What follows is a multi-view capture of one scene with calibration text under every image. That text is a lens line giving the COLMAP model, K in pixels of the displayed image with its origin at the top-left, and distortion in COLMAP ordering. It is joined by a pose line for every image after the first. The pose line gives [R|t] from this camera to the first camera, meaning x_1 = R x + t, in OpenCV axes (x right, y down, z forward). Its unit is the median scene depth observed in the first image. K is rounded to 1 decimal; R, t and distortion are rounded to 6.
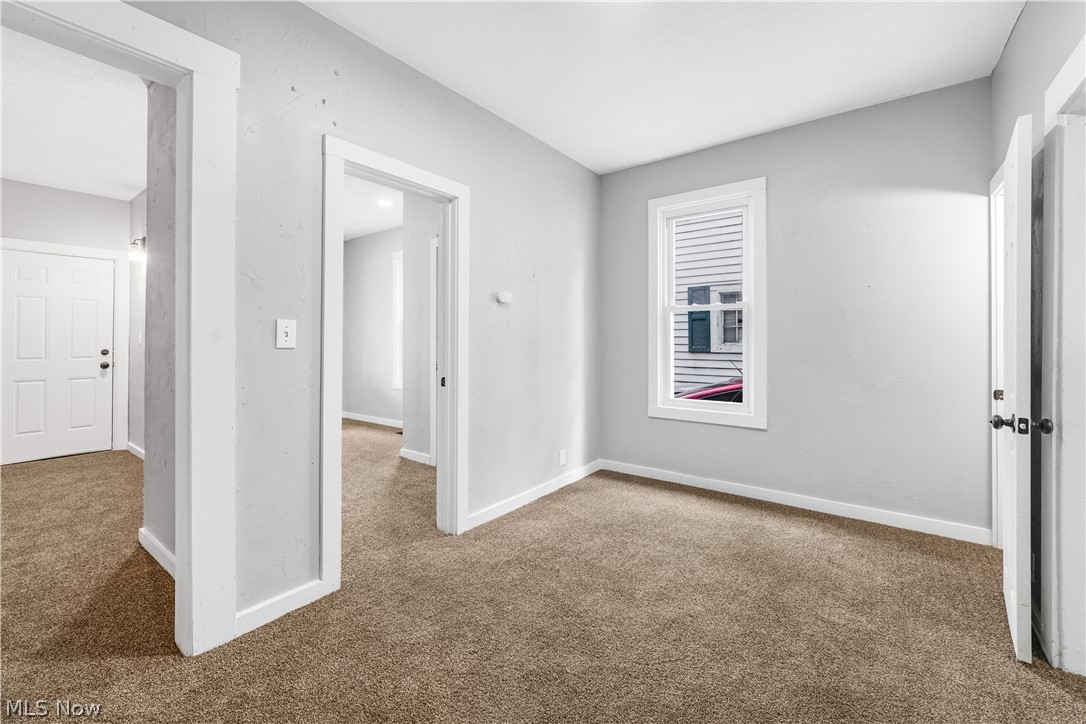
lens RADIAL K [[448.5, 0, 541.2], [0, 448.5, 337.3], [0, 0, 1]] dist [0.002156, 0.000494]
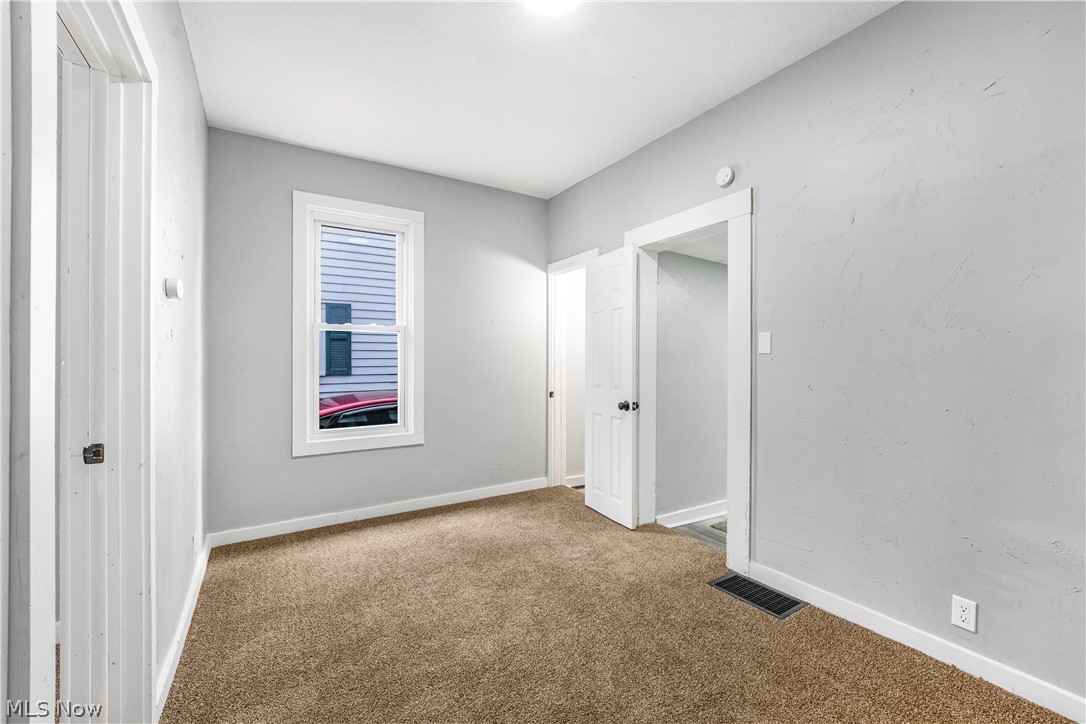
lens RADIAL K [[447.8, 0, 543.0], [0, 447.8, 362.0], [0, 0, 1]] dist [-0.001612, -0.000127]
pose [[0.360513, -0.000795, 0.932754, -0.392653], [-0.001516, 0.999998, 0.001438, 0.003859], [-0.932753, -0.001933, 0.360511, 0.318606]]
